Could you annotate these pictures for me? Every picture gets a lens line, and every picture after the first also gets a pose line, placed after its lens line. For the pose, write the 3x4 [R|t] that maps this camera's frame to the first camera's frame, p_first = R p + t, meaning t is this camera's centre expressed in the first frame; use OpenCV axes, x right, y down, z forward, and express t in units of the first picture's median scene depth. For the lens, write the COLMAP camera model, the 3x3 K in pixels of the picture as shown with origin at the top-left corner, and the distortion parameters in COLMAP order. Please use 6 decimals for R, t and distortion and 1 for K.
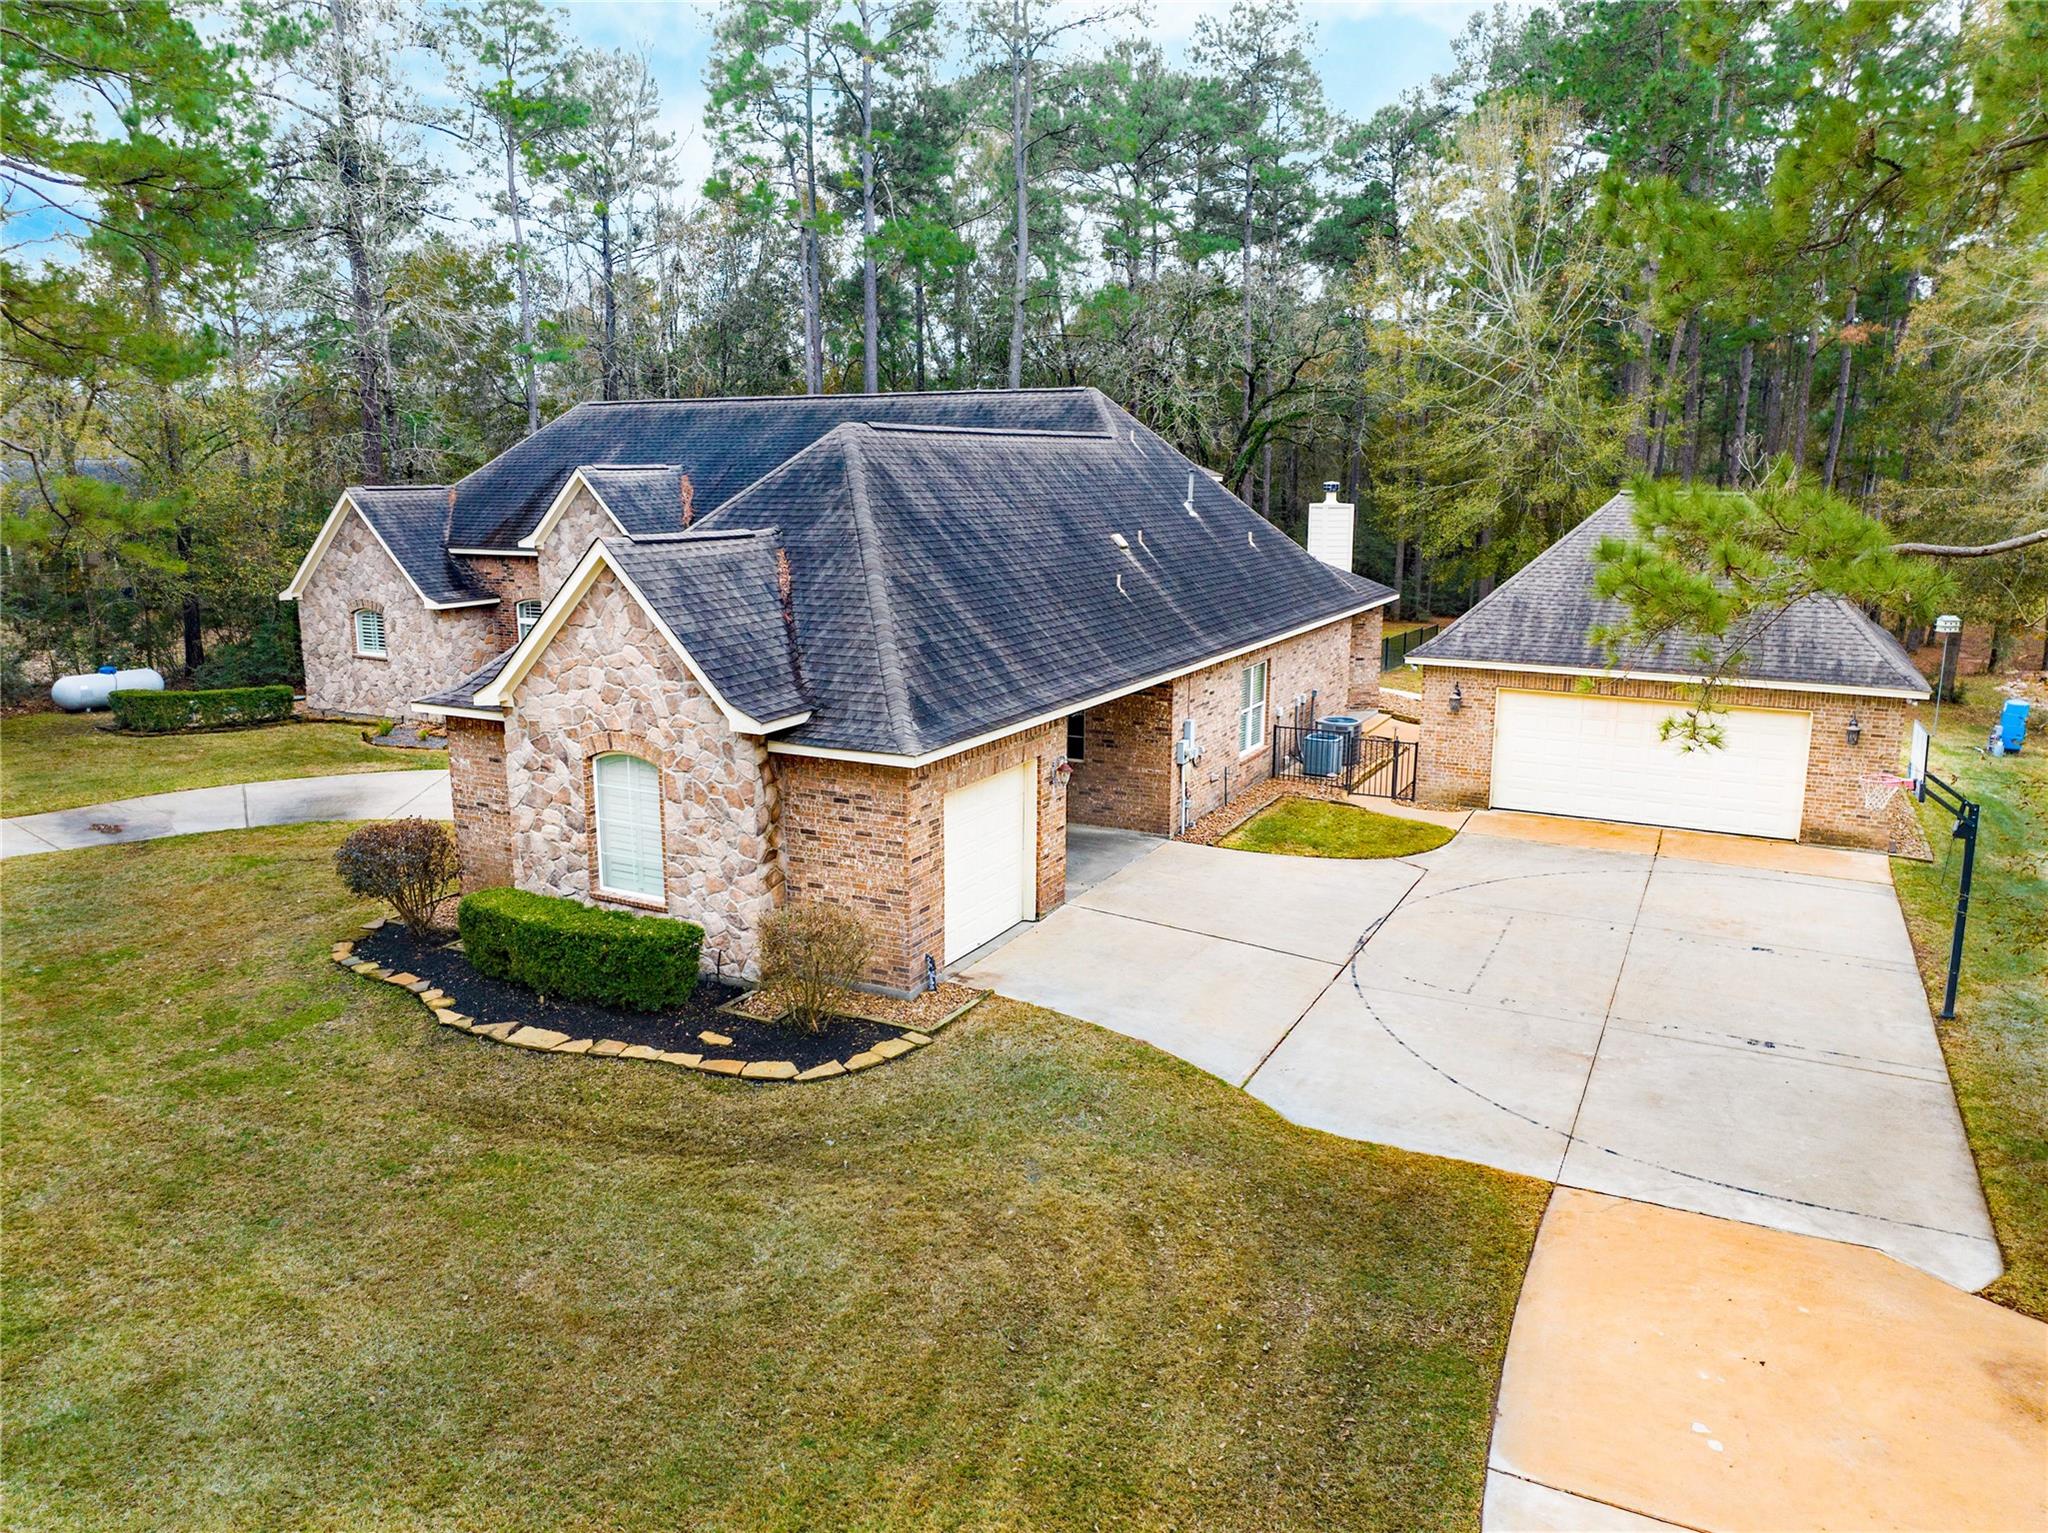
lens RADIAL K [[1442.7, 0, 1024.0], [0, 1442.7, 766.5], [0, 0, 1]] dist [-0.034995, -0.000389]
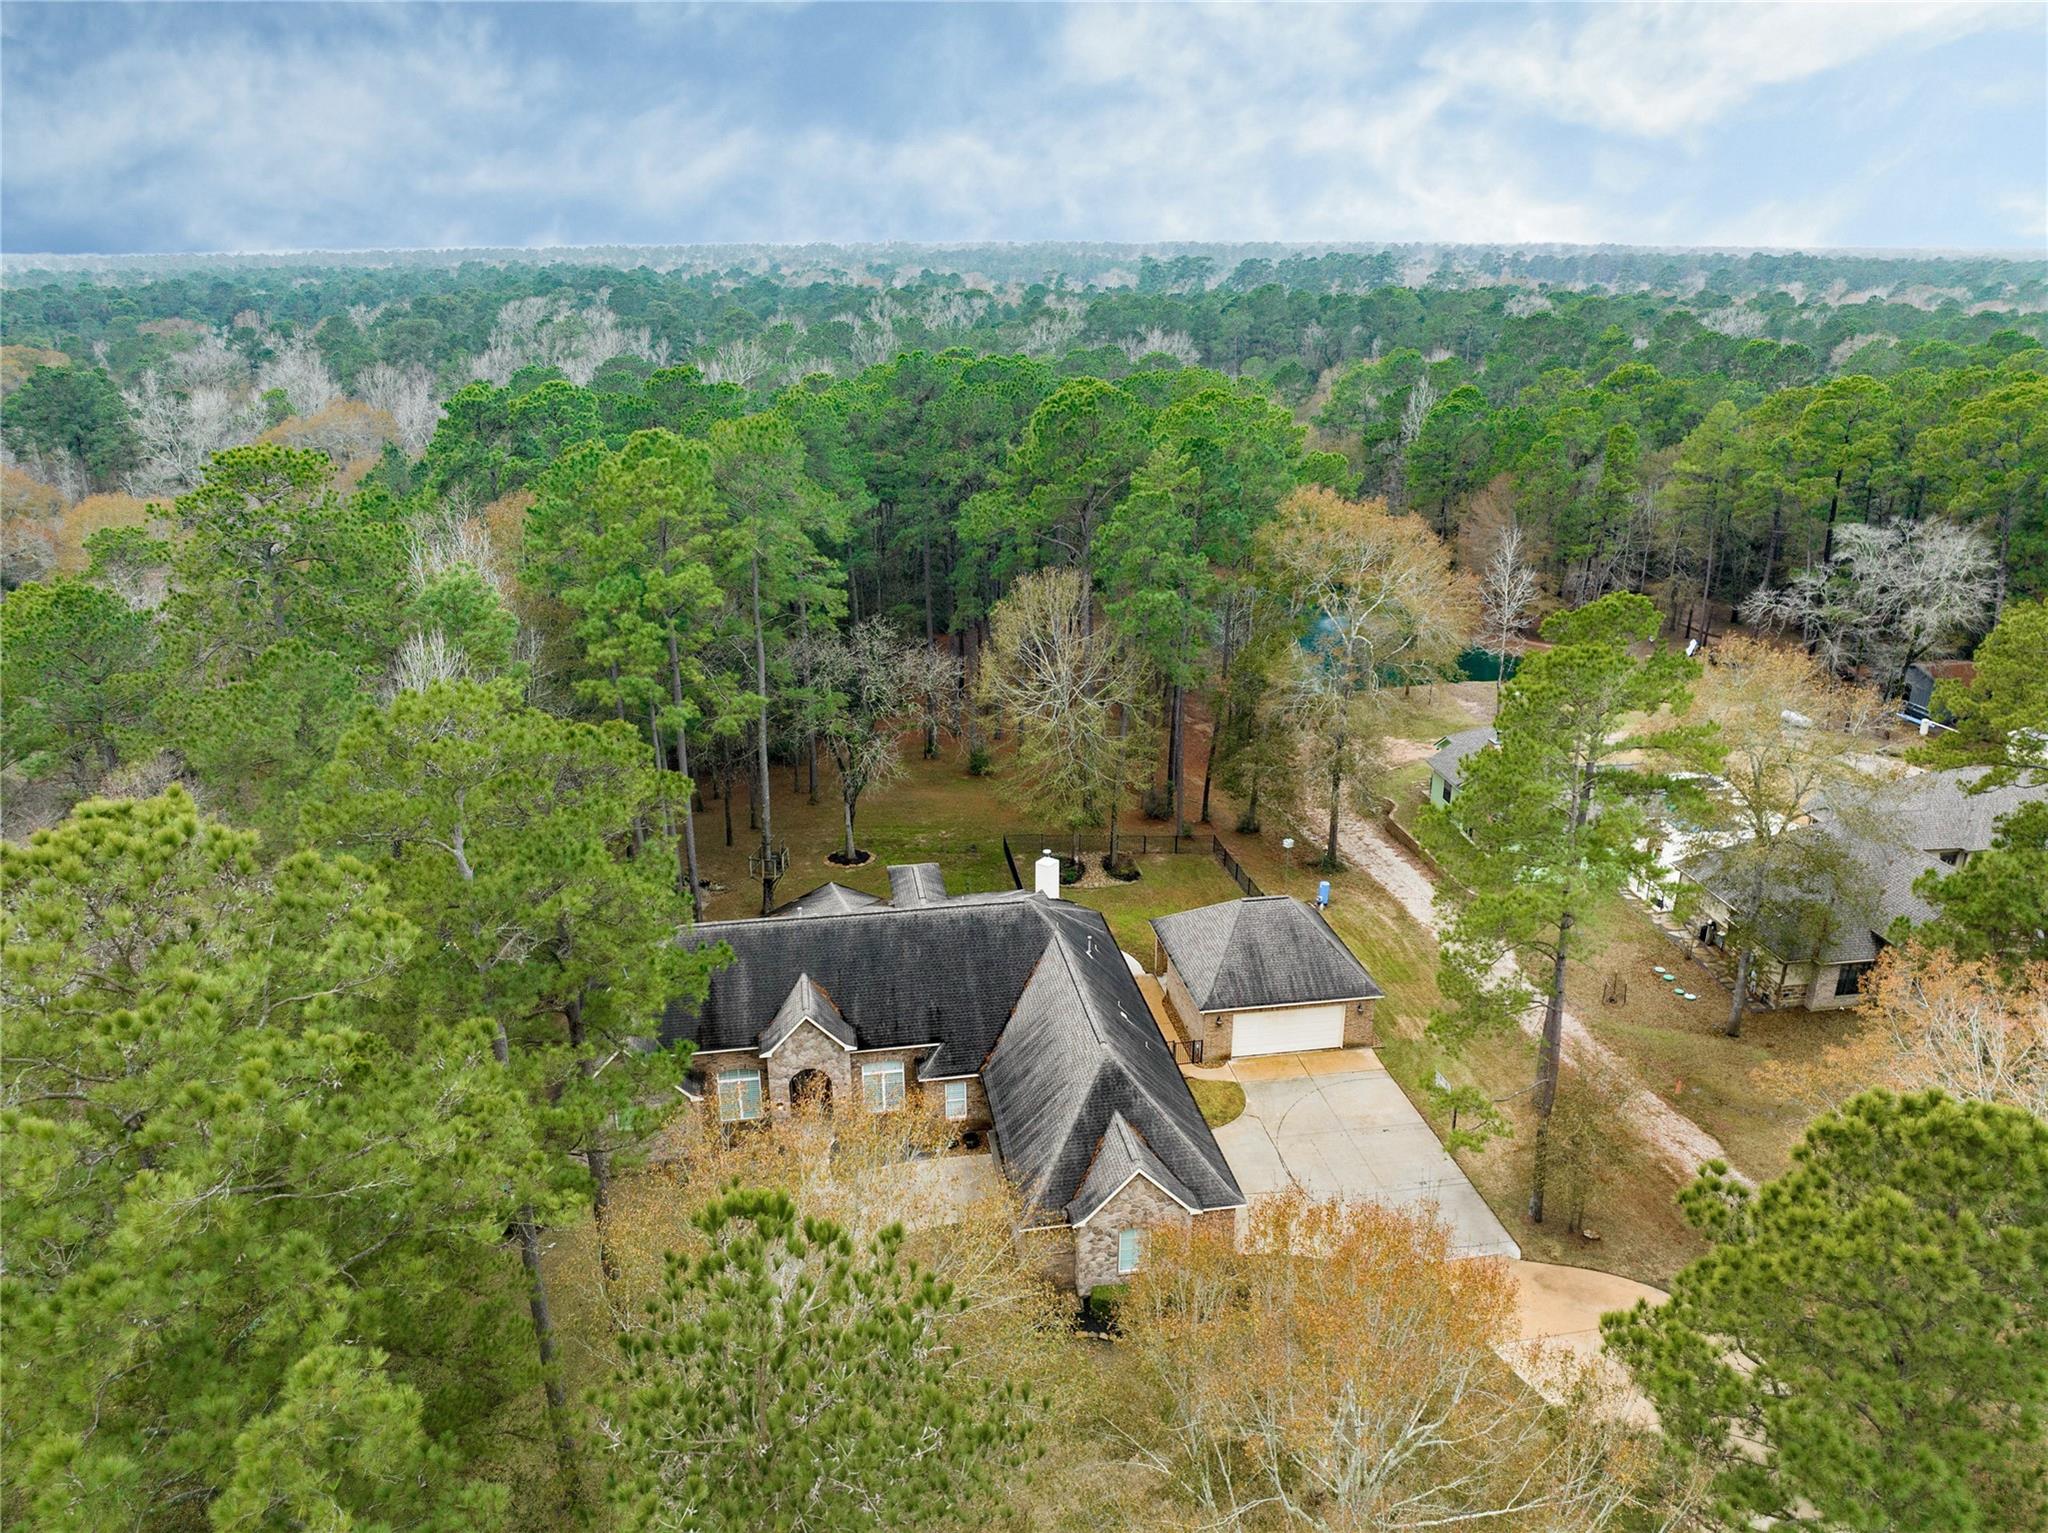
lens RADIAL K [[1442.7, 0, 1024.0], [0, 1442.7, 766.5], [0, 0, 1]] dist [-0.034995, -0.000389]
pose [[0.800305, -0.208947, 0.562008, -1.781777], [0.127162, 0.975141, 0.181465, -1.376830], [-0.585954, -0.073761, 0.806980, -1.031006]]
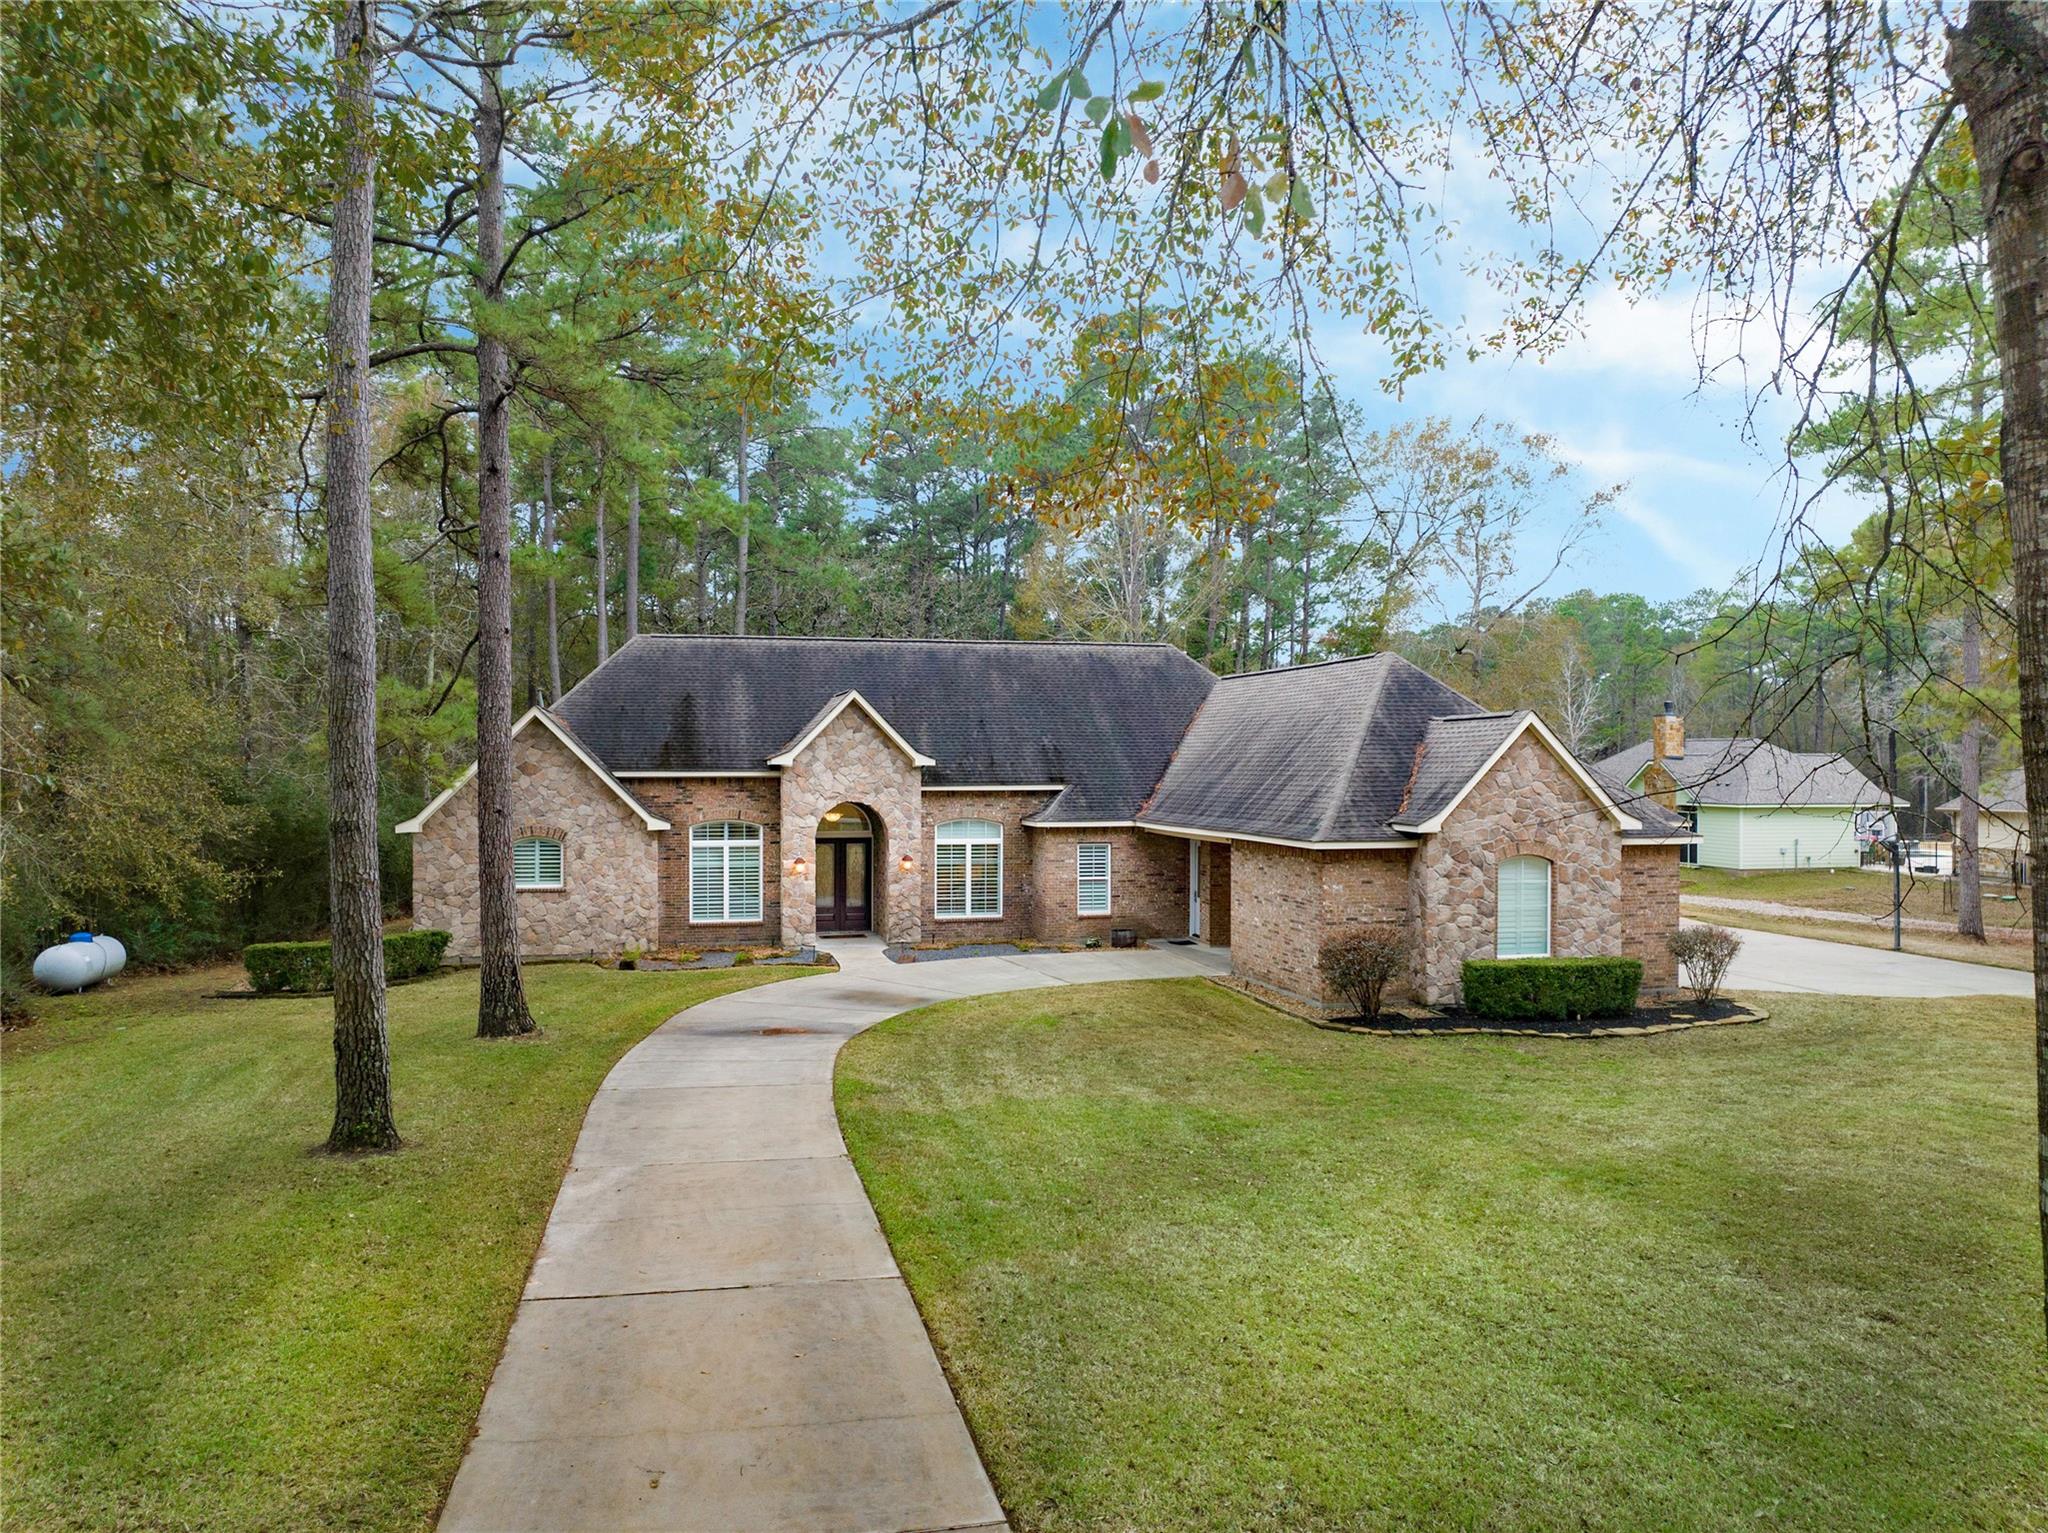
lens RADIAL K [[1442.7, 0, 1024.0], [0, 1442.7, 766.5], [0, 0, 1]] dist [-0.034995, -0.000389]
pose [[0.750882, -0.001009, 0.660436, -1.585636], [0.136186, 0.978744, -0.153342, 0.055157], [-0.646243, 0.205084, 0.735058, 0.224391]]
